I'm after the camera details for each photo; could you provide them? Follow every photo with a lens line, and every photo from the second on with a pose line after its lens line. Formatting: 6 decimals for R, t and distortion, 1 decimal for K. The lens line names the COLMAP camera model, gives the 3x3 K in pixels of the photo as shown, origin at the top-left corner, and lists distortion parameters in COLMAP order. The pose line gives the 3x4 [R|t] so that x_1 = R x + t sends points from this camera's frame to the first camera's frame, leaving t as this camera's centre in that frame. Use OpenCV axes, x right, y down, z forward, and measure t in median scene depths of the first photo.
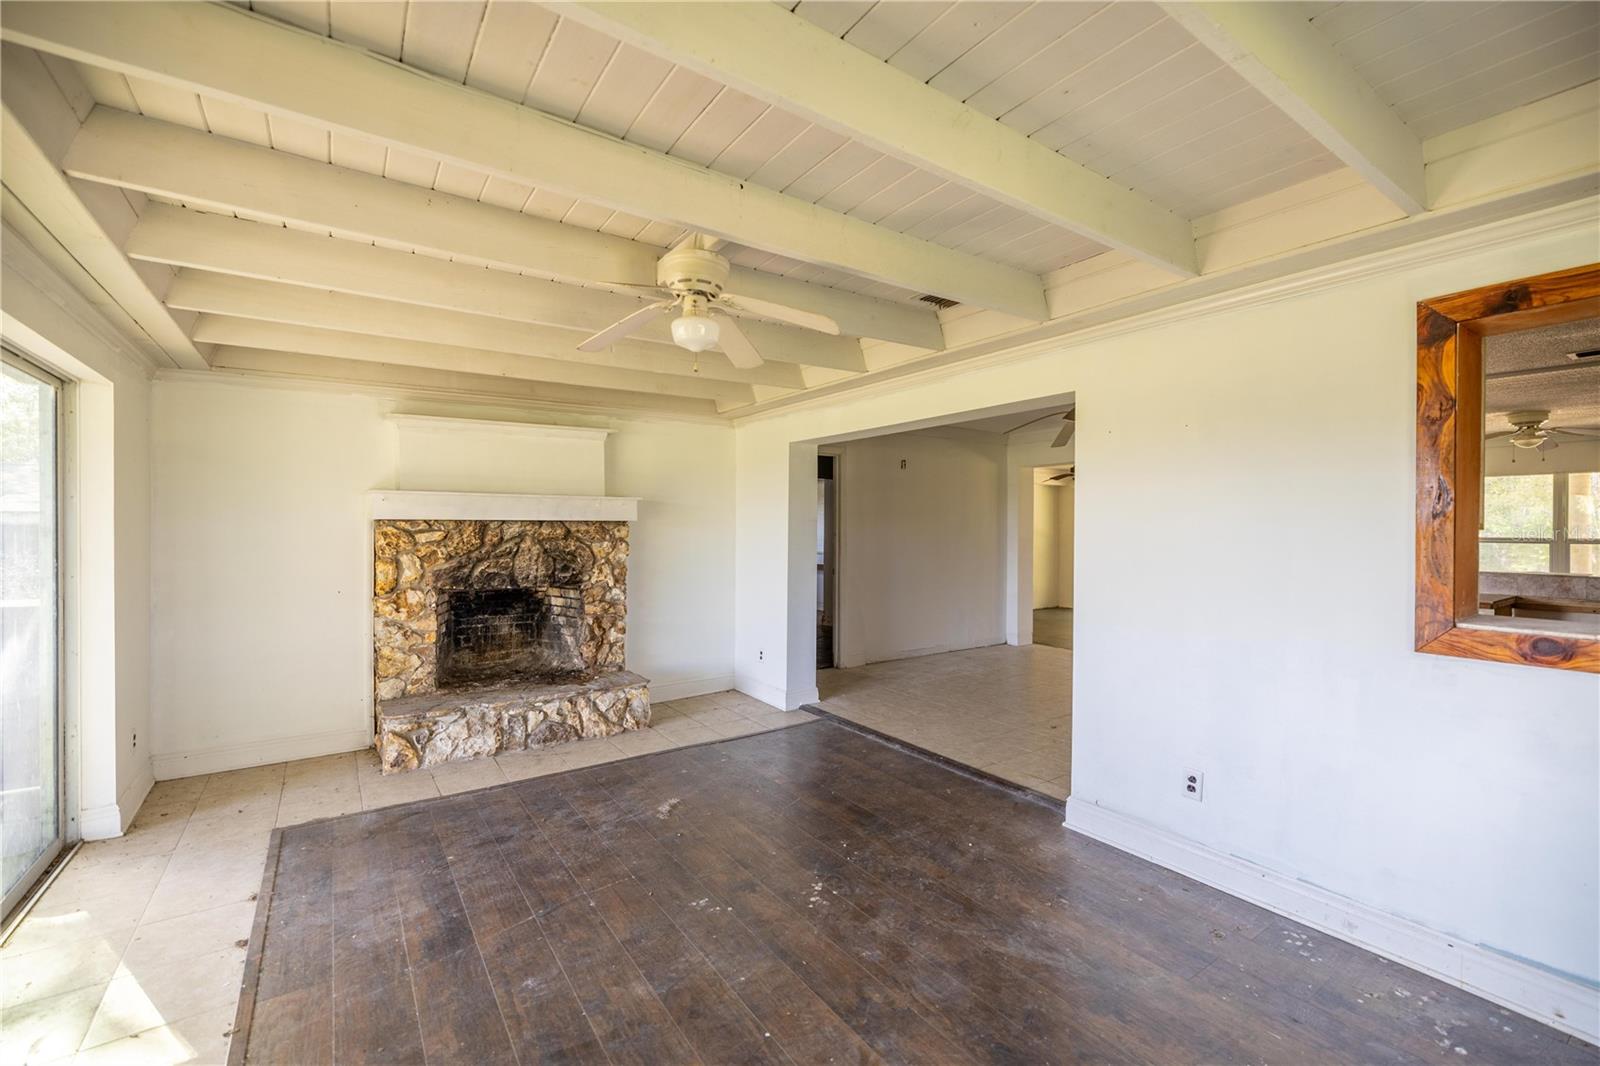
lens RADIAL K [[671.1, 0, 798.6], [0, 671.1, 529.3], [0, 0, 1]] dist [-0.000624, 0.000048]
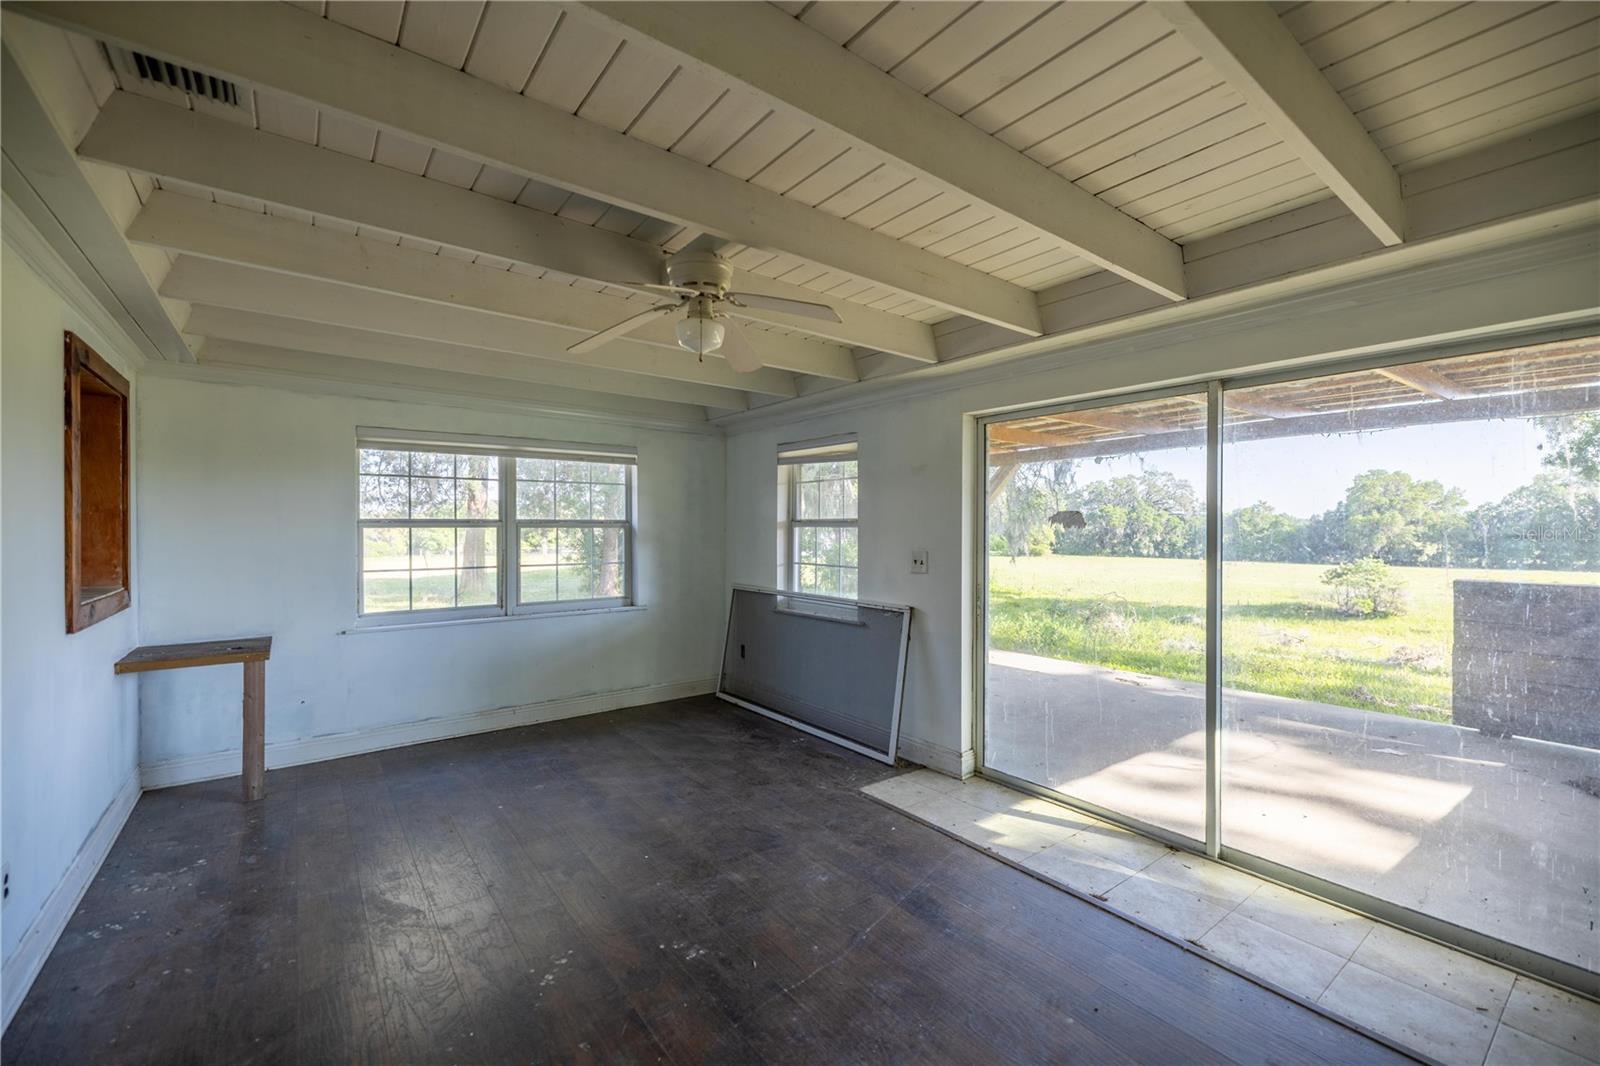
lens RADIAL K [[671.1, 0, 803.8], [0, 671.1, 534.0], [0, 0, 1]] dist [-0.000624, 0.000048]
pose [[-0.999023, -0.003710, -0.044037, -0.270539], [-0.004017, 0.999968, 0.006898, -0.003162], [0.044010, 0.007068, -0.999006, 2.051566]]
